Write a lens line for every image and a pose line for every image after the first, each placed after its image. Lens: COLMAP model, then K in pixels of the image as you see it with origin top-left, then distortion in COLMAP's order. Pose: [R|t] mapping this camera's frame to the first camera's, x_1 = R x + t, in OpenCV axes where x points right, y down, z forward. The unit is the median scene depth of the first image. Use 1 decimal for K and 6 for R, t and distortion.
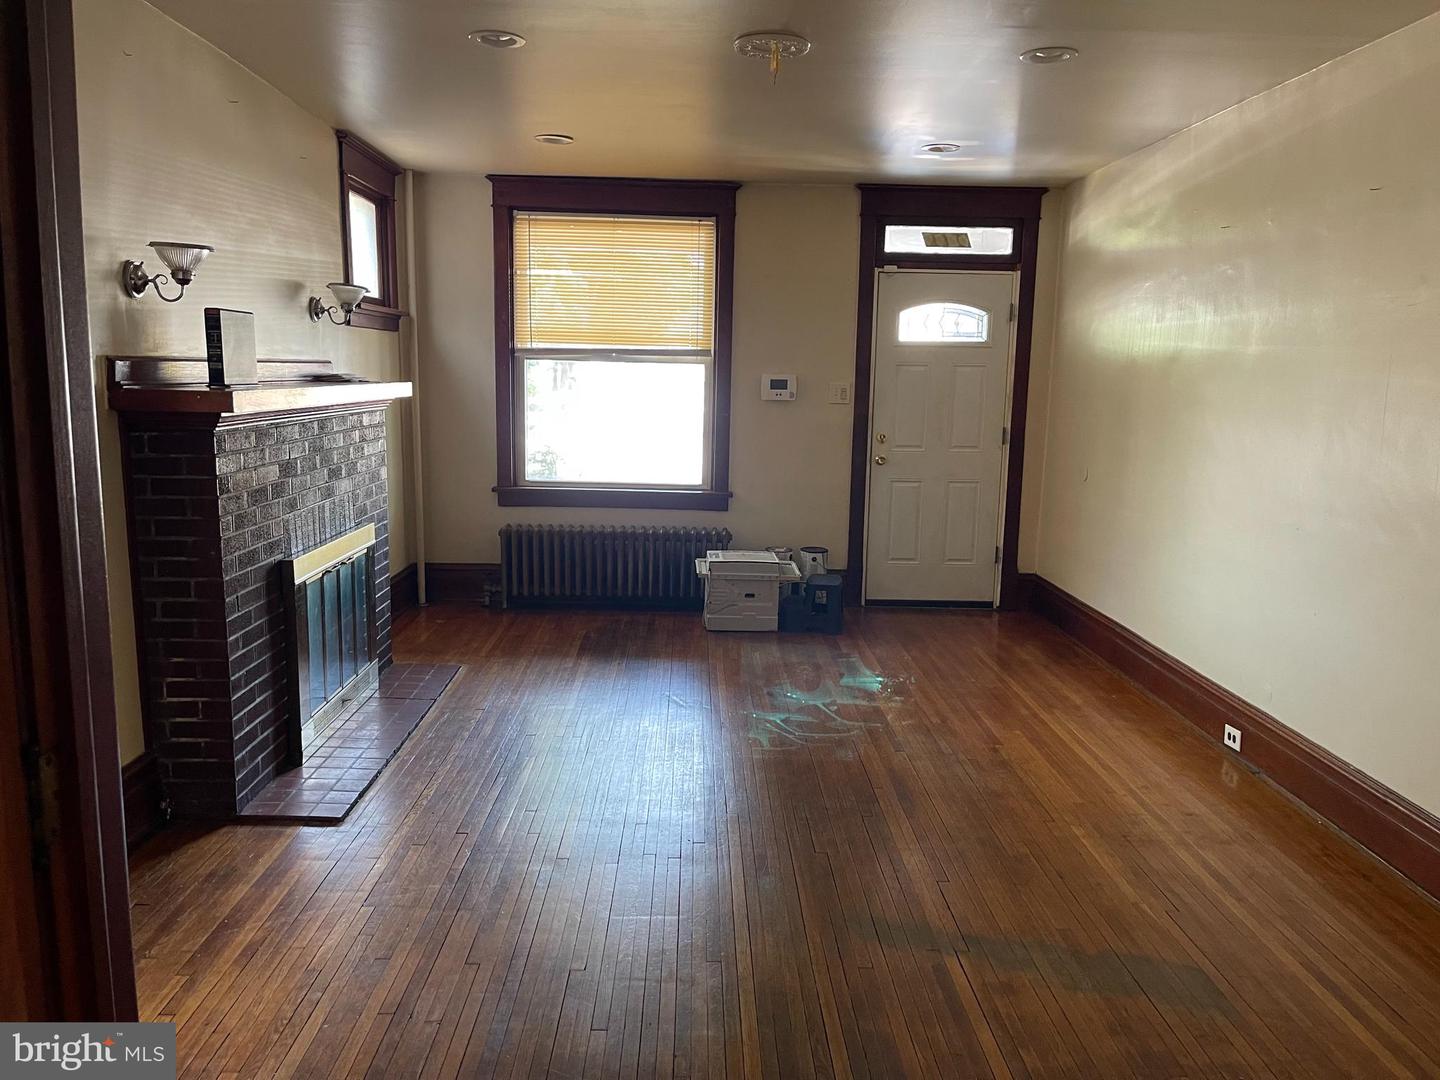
lens RADIAL K [[1087.6, 0, 723.1], [0, 1087.6, 555.4], [0, 0, 1]] dist [0.042726, -0.069634]
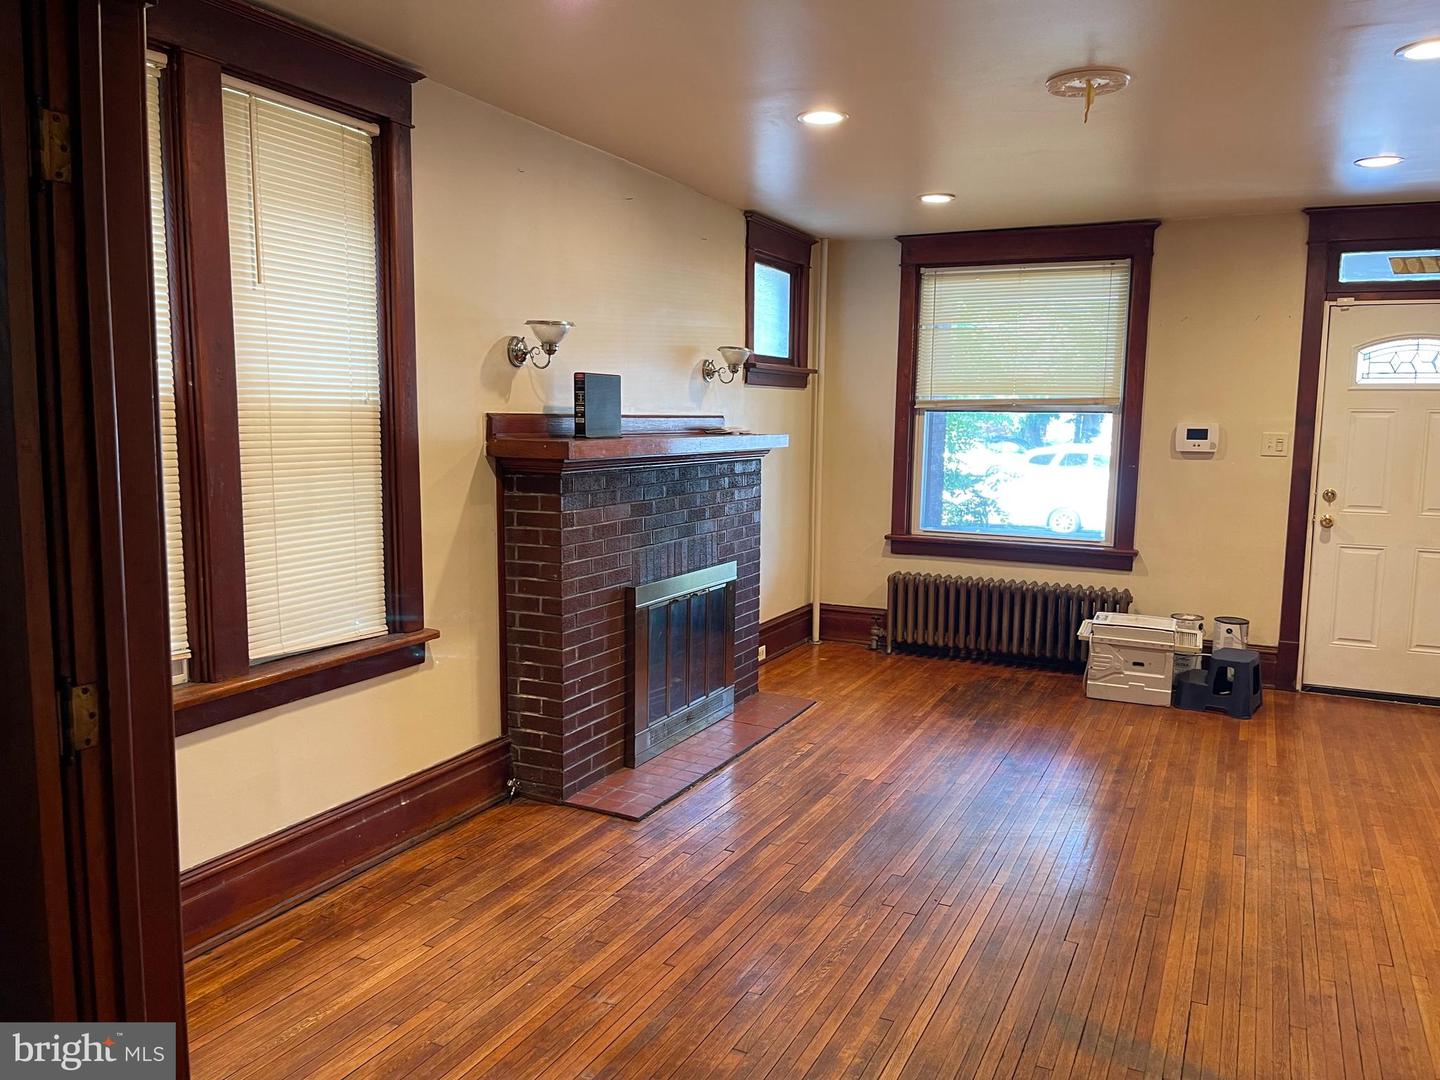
lens RADIAL K [[1087.6, 0, 707.1], [0, 1087.6, 549.6], [0, 0, 1]] dist [0.042726, -0.069634]
pose [[0.881103, 0.047804, -0.470501, 0.139222], [-0.072336, 0.996794, -0.034186, -0.001420], [0.467359, 0.064156, 0.881737, 0.016058]]
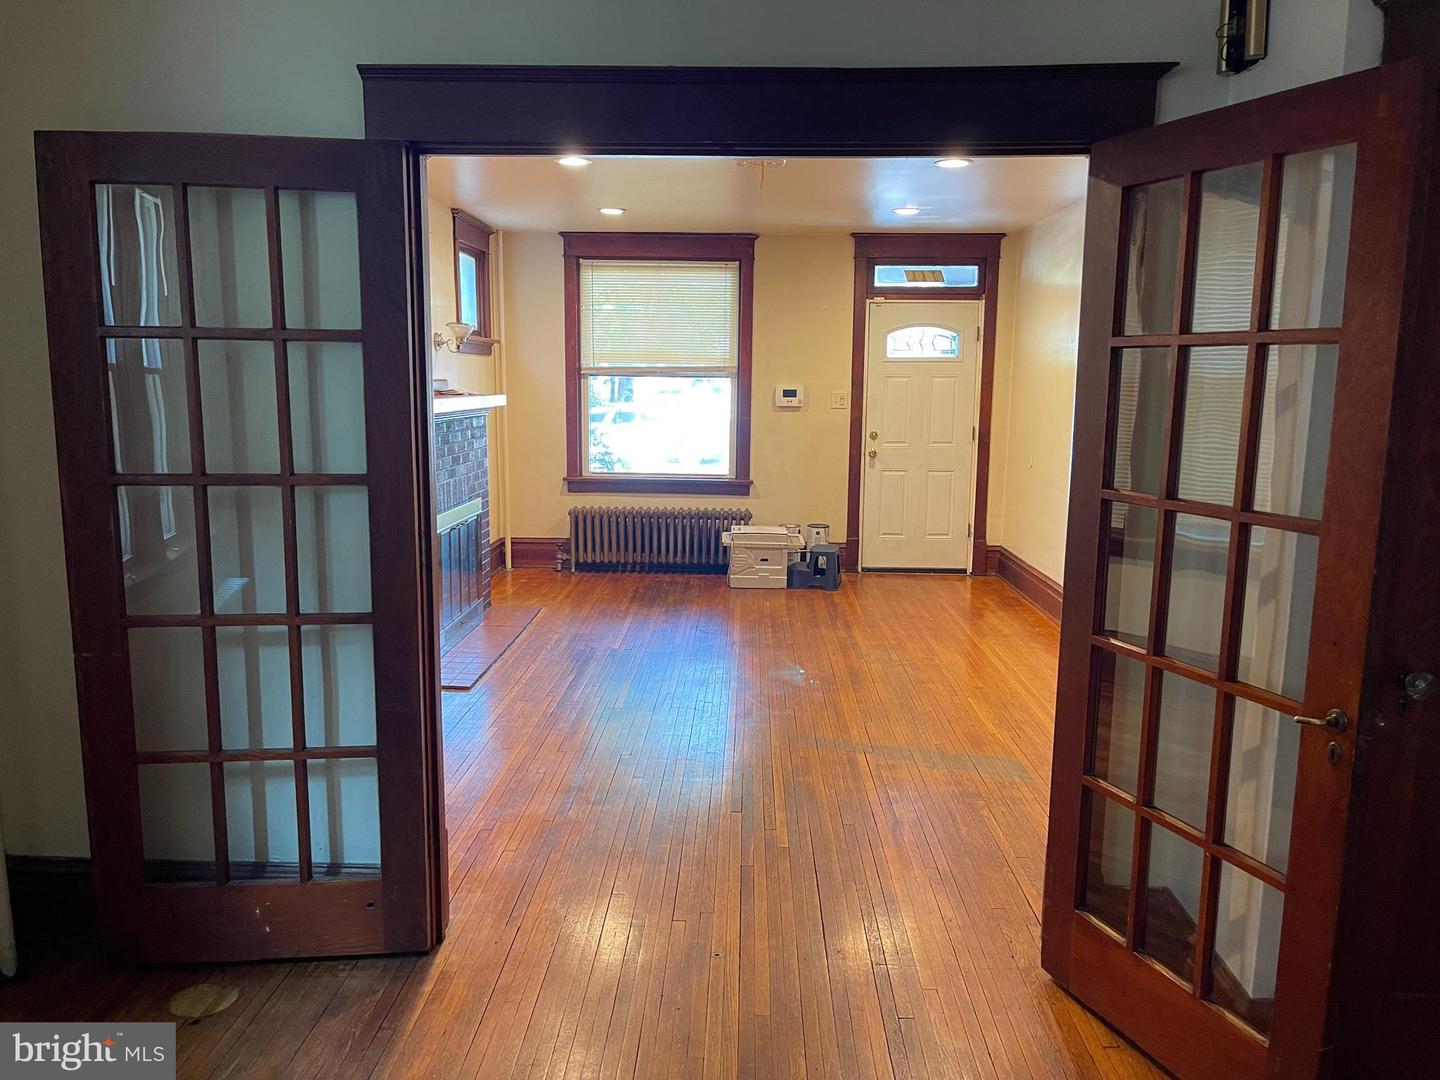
lens RADIAL K [[1087.6, 0, 713.6], [0, 1087.6, 566.7], [0, 0, 1]] dist [0.042726, -0.069634]
pose [[0.998140, -0.000811, -0.060952, 0.044901], [0.000819, 1.000000, 0.000108, 0.046742], [0.060952, -0.000157, 0.998141, -0.284787]]
